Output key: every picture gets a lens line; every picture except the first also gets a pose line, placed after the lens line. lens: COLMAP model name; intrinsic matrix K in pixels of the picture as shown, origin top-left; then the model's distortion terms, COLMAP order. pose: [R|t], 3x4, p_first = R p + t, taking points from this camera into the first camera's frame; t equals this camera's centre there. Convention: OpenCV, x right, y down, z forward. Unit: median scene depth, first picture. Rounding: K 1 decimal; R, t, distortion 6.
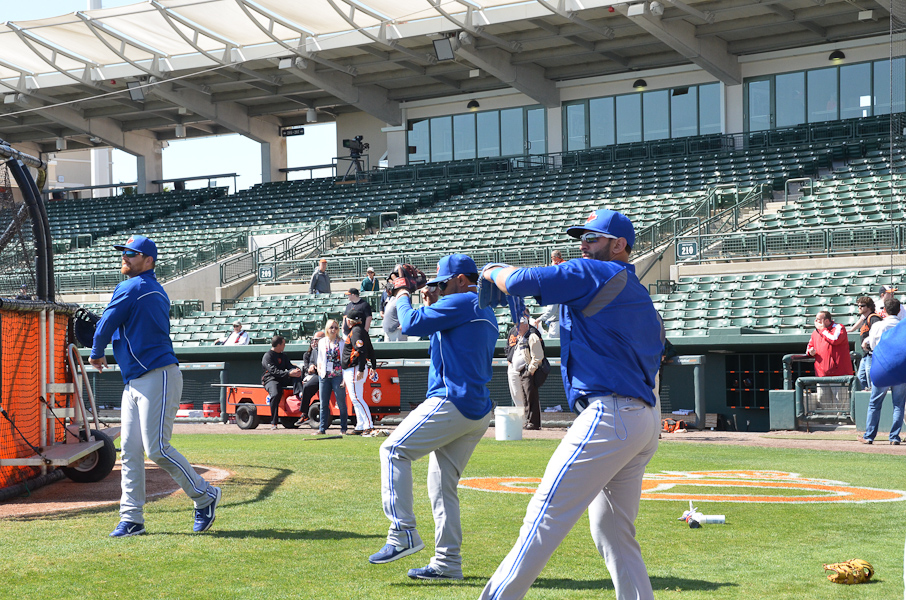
lens RADIAL K [[1923.4, 0, 453.0], [0, 1923.4, 300.0], [0, 0, 1]] dist [0.445507, 0.645348]
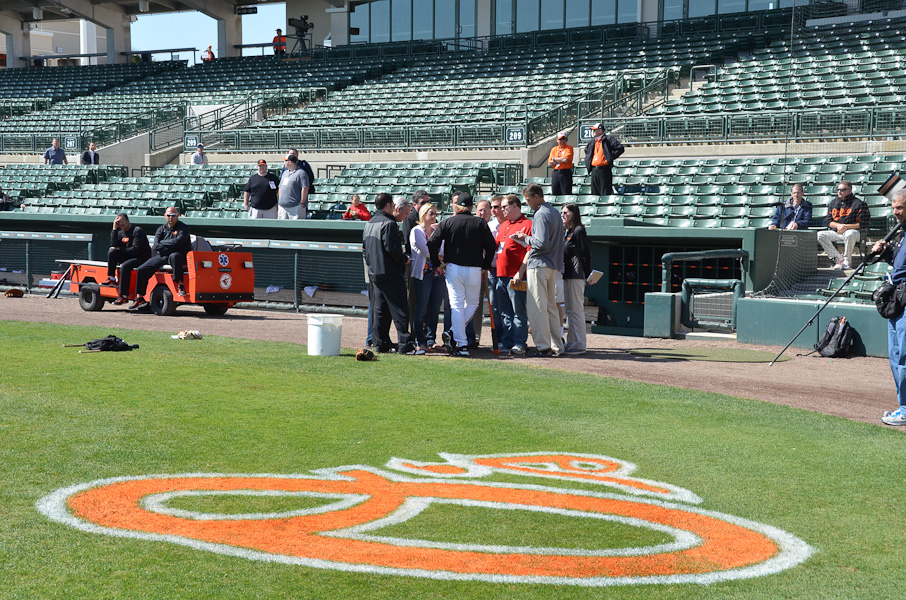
lens RADIAL K [[1570.4, 0, 453.0], [0, 1570.4, 300.0], [0, 0, 1]] dist [0.212856, 0.928562]
pose [[0.999444, 0.029815, 0.014916, 0.034540], [-0.030941, 0.996145, 0.082090, -0.003817], [-0.012411, -0.082506, 0.996513, 0.152035]]
